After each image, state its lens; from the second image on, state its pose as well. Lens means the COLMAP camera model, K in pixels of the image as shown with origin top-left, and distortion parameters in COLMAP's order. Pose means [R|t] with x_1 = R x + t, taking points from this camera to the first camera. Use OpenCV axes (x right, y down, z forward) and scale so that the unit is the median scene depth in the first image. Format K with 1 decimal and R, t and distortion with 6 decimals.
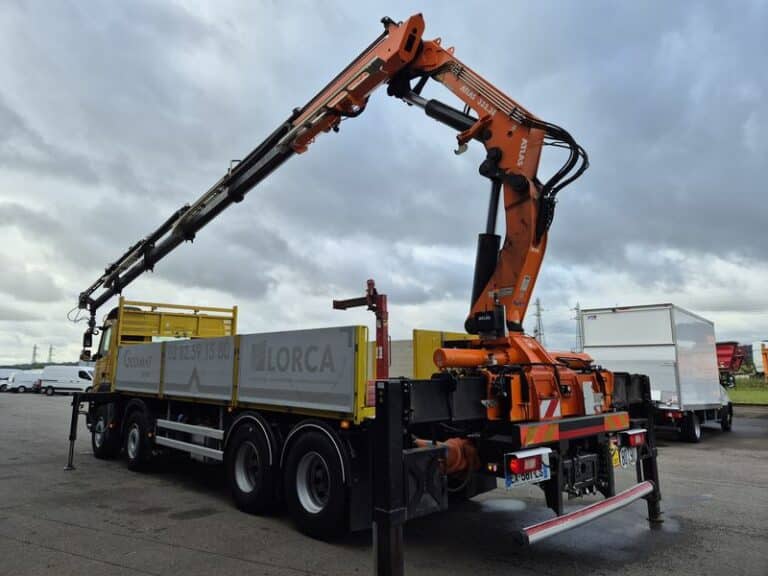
lens RADIAL K [[517.8, 0, 383.0], [0, 517.8, 278.7], [0, 0, 1]] dist [0.114806, -0.097173]
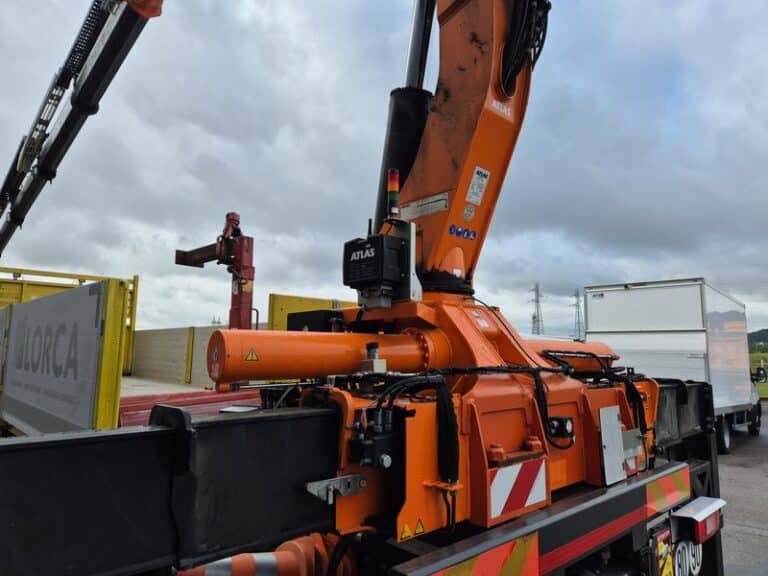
lens RADIAL K [[518.3, 0, 381.1], [0, 518.3, 283.6], [0, 0, 1]] dist [0.092301, -0.075137]
pose [[0.999941, 0.010428, -0.003152, 0.193209], [-0.010302, 0.999244, 0.037492, 0.076182], [0.003541, -0.037457, 0.999292, 0.553777]]
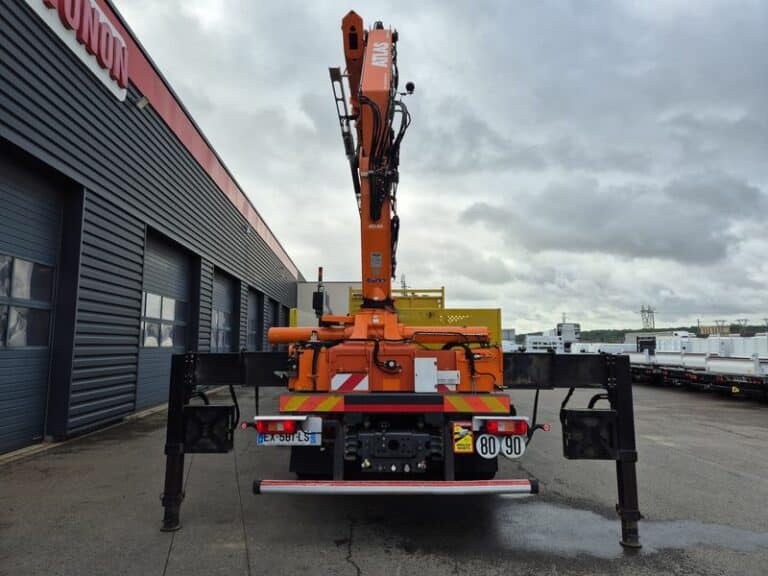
lens RADIAL K [[517.8, 0, 383.0], [0, 517.8, 278.7], [0, 0, 1]] dist [0.114806, -0.097173]
pose [[0.710323, -0.078488, -0.699486, 0.983606], [0.113482, 0.993533, 0.003758, 0.041847], [0.694667, -0.082048, 0.714637, 0.291178]]
